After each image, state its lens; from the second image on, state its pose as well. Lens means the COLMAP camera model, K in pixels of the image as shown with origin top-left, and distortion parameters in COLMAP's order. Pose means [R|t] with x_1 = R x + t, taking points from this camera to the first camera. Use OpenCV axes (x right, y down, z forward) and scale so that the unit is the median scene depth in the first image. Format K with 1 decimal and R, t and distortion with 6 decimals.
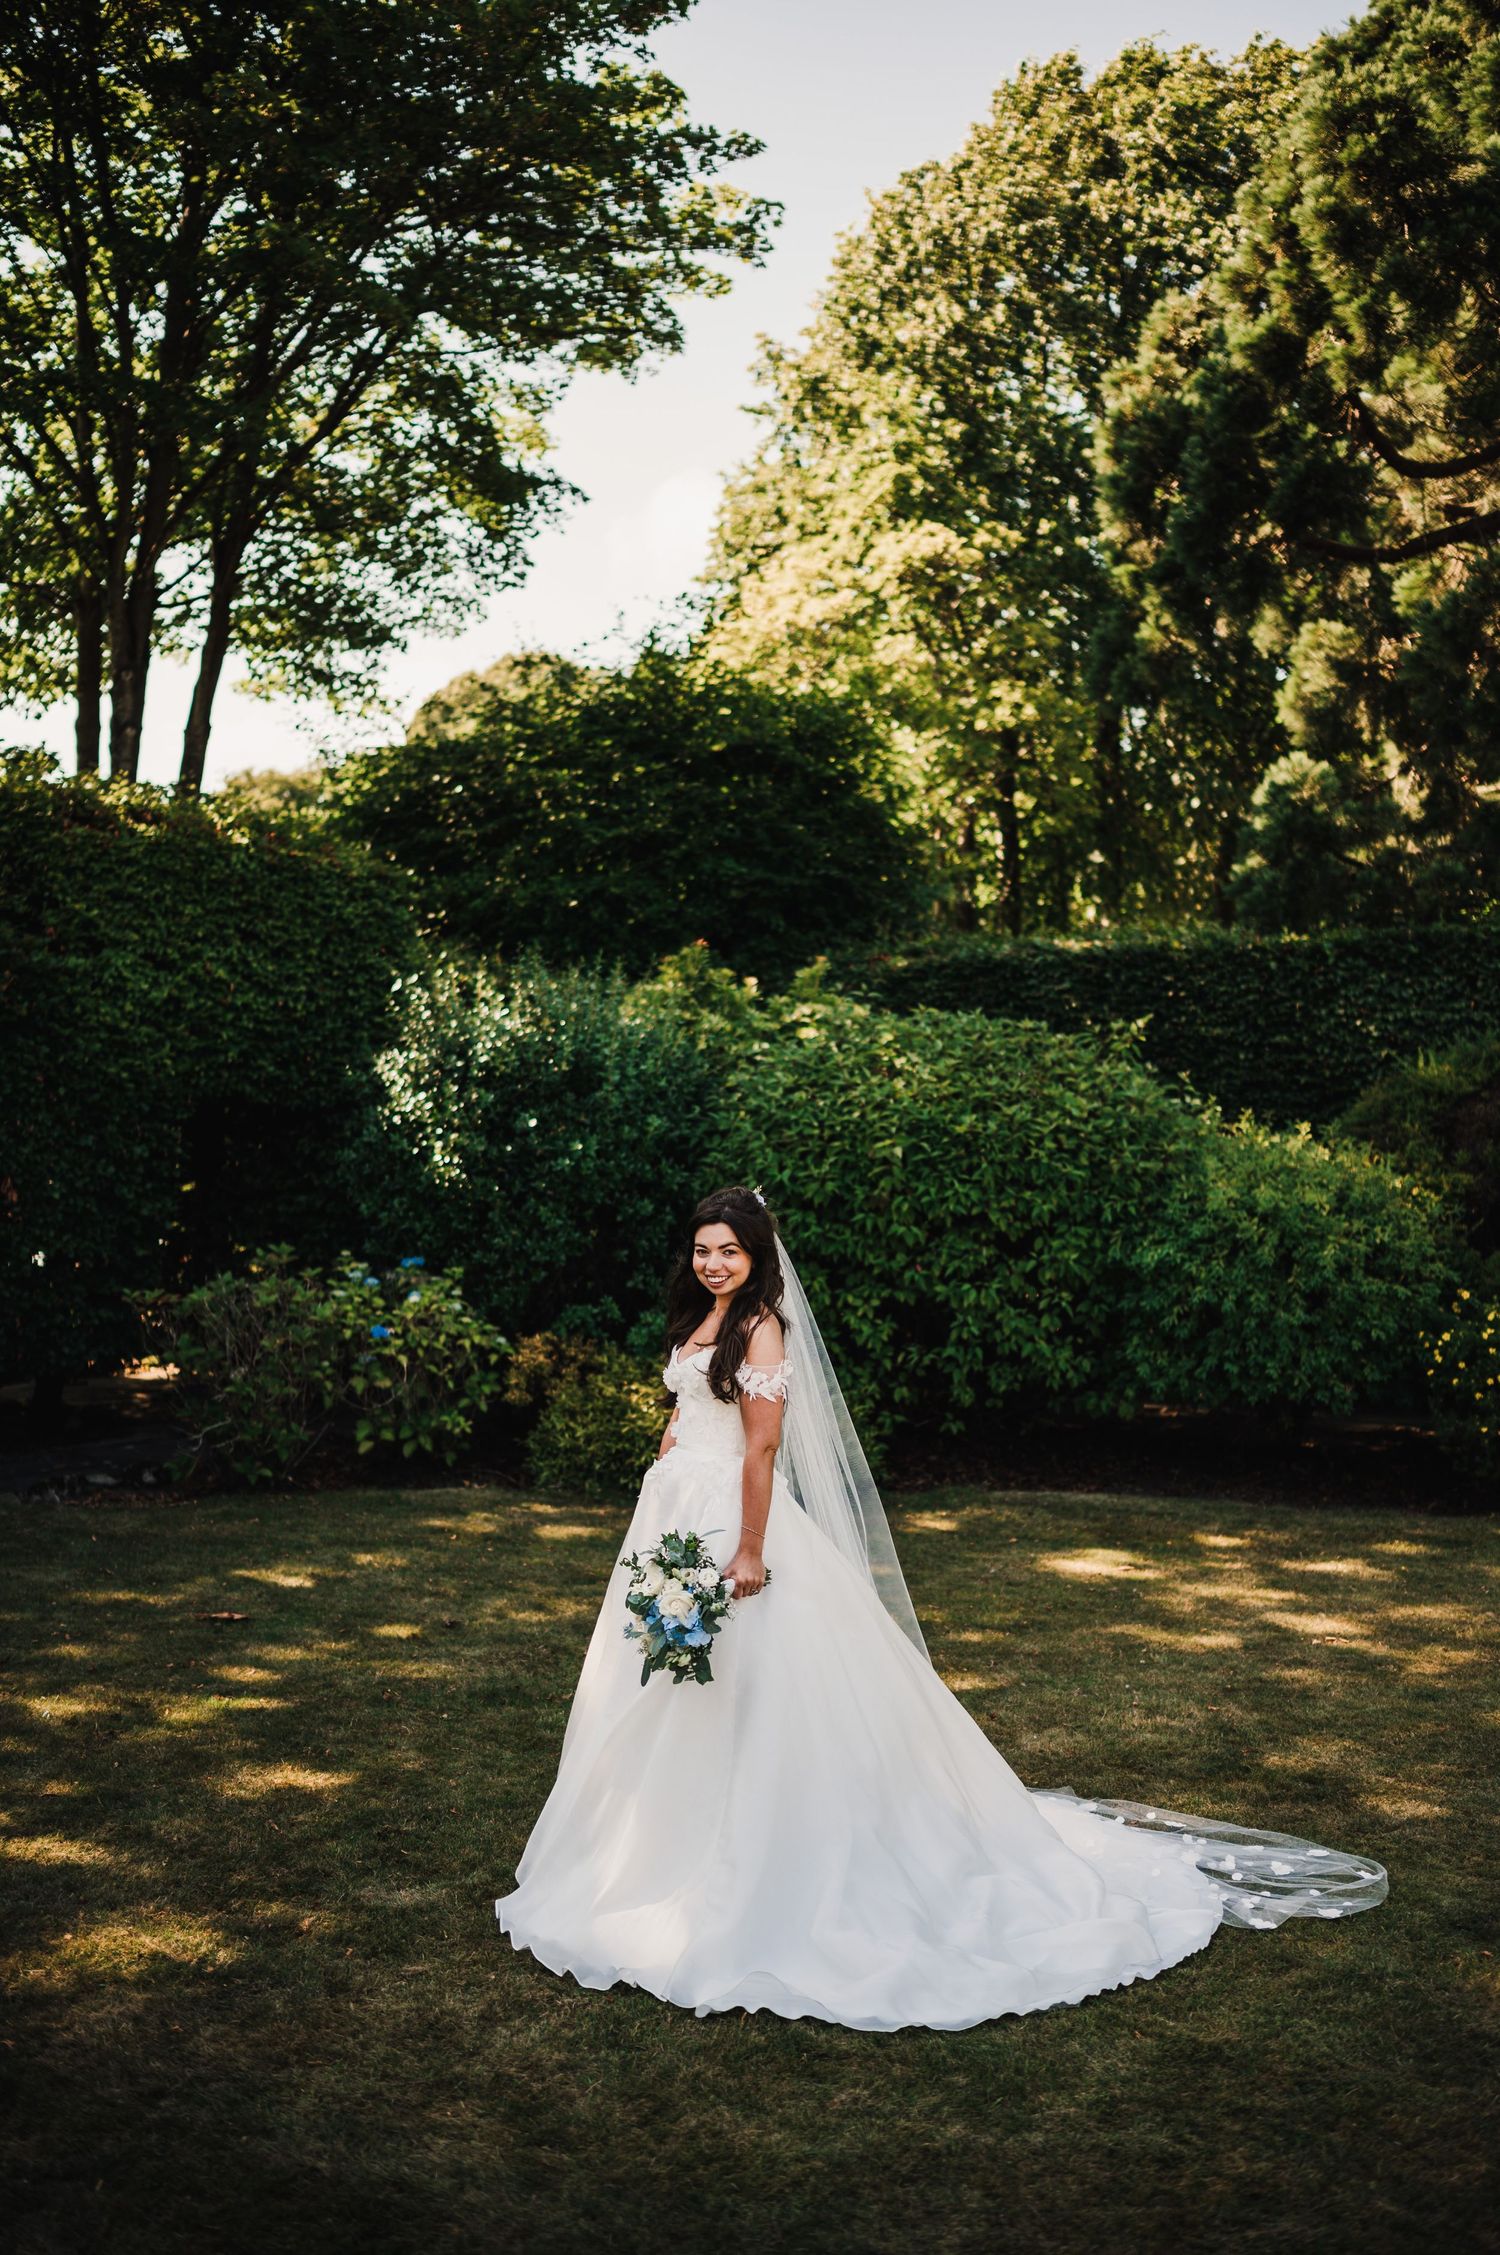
lens RADIAL K [[2211.0, 0, 734.5], [0, 2211.0, 1121.9], [0, 0, 1]] dist [-0.051492, 0.006138]
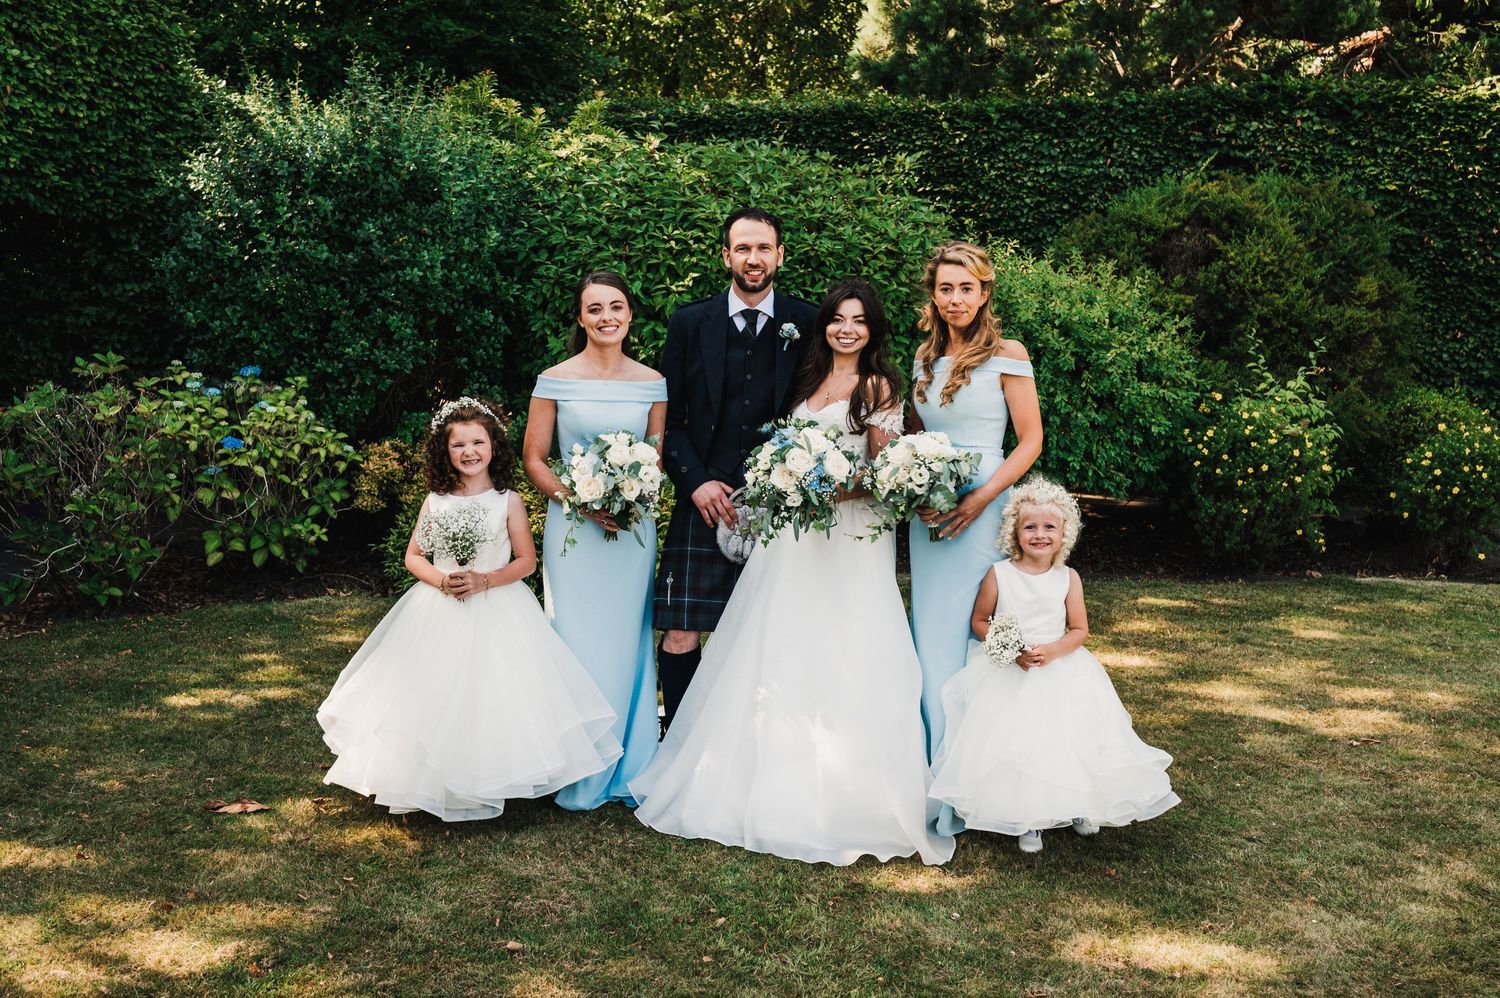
lens RADIAL K [[1455.9, 0, 755.4], [0, 1455.9, 521.6], [0, 0, 1]] dist [-0.014113, 0.006804]
pose [[0.952565, -0.034245, 0.302404, -0.112076], [-0.015724, 0.986784, 0.161276, 0.018209], [-0.303930, -0.158381, 0.939437, 0.264495]]
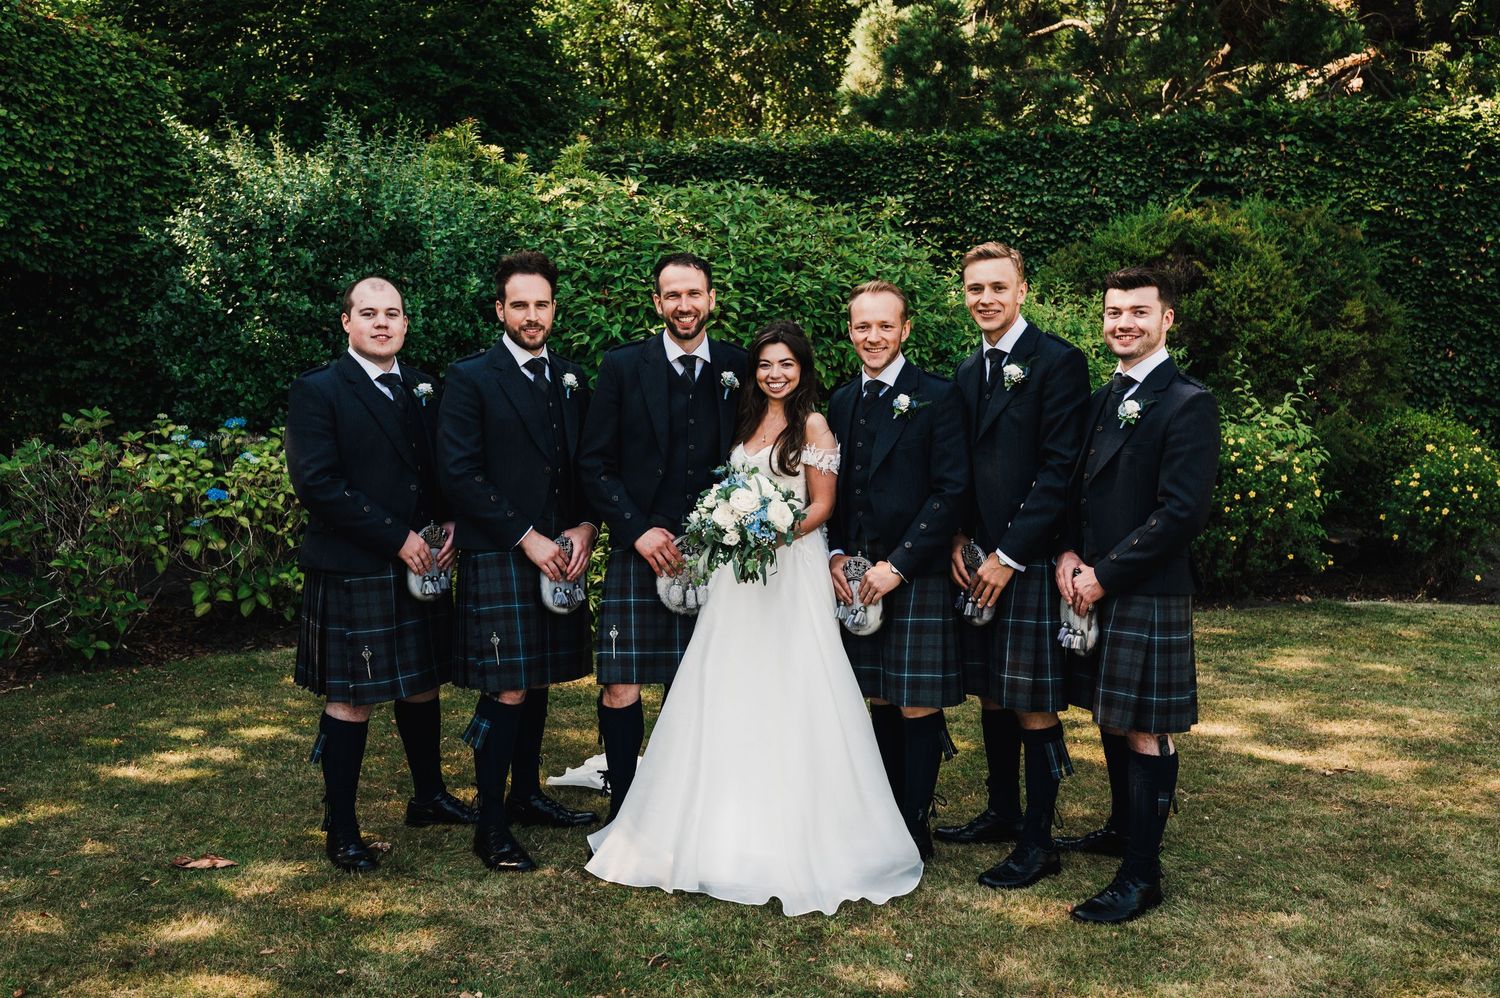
lens RADIAL K [[1455.9, 0, 755.4], [0, 1455.9, 521.6], [0, 0, 1]] dist [-0.014113, 0.006804]
pose [[0.955271, -0.050317, 0.291421, -0.099452], [0.009319, 0.990052, 0.140396, 0.015012], [-0.295586, -0.131401, 0.946236, 0.259213]]
